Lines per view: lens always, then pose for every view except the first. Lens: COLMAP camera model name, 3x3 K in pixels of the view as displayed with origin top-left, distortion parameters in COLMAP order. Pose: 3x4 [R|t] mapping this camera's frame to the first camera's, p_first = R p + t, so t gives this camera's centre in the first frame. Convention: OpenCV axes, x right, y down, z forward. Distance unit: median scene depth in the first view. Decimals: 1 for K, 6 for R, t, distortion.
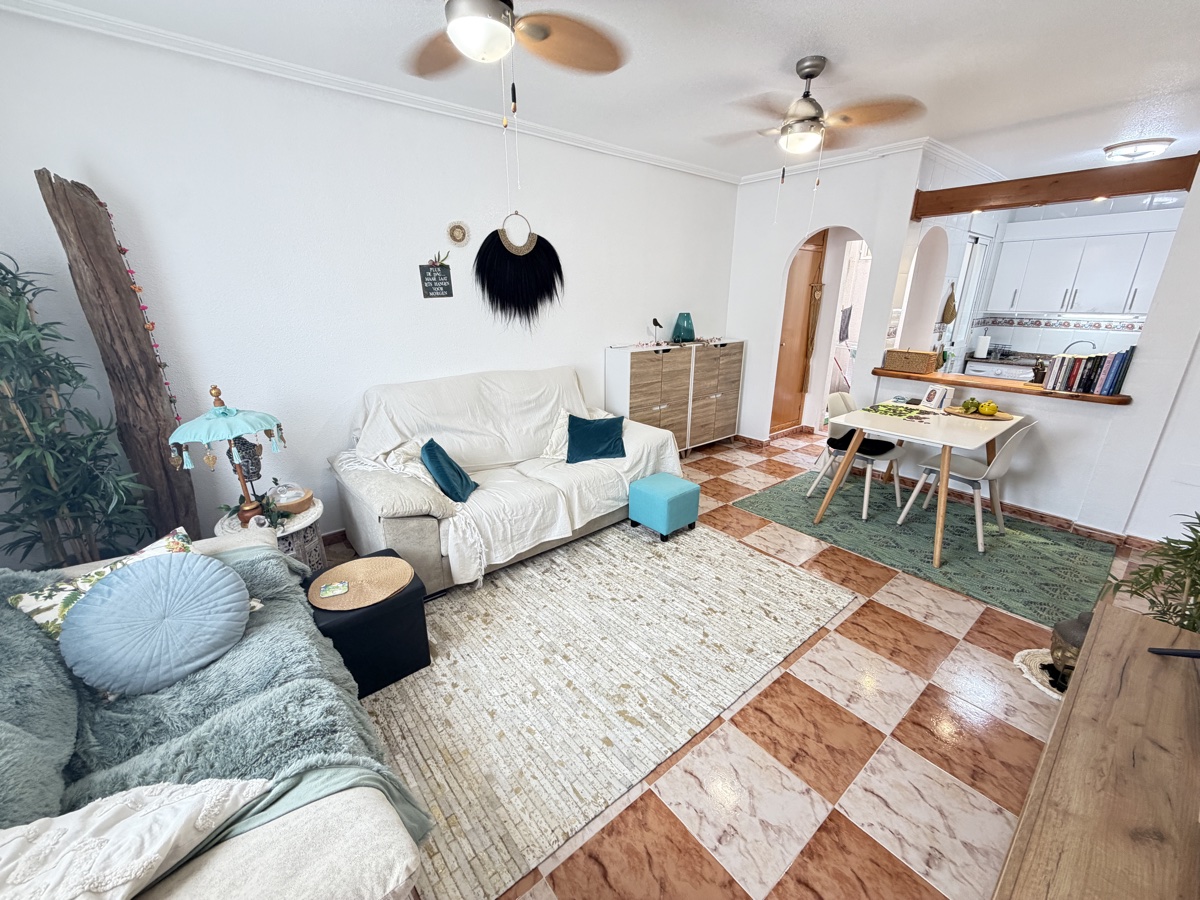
lens RADIAL K [[476.3, 0, 600.0], [0, 476.3, 450.0], [0, 0, 1]] dist [-0.000491, -0.000234]
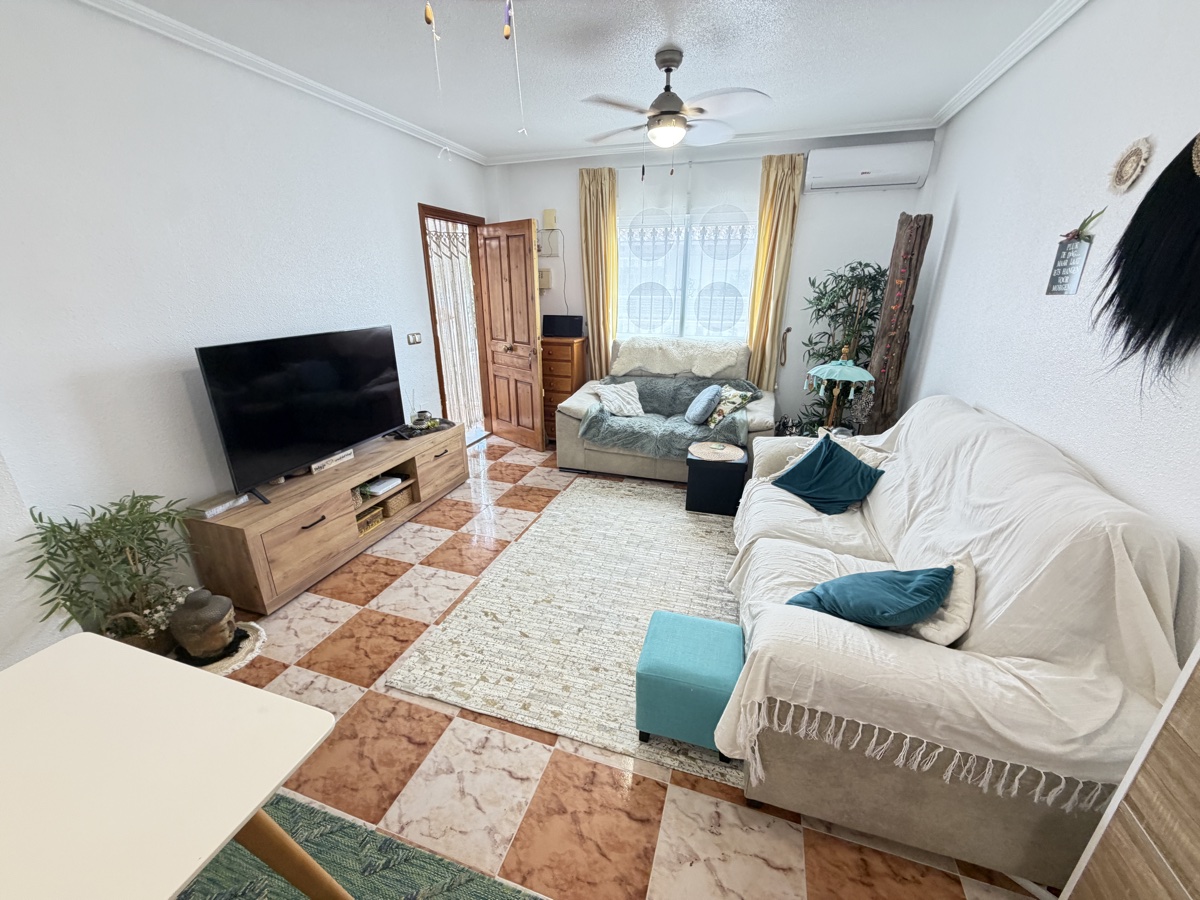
lens RADIAL K [[476.3, 0, 600.0], [0, 476.3, 450.0], [0, 0, 1]] dist [-0.000491, -0.000234]
pose [[-0.840882, 0.189212, -0.507066, 0.604140], [-0.165740, 0.801860, 0.574065, -0.530938], [0.515216, 0.566762, -0.642910, 1.555779]]
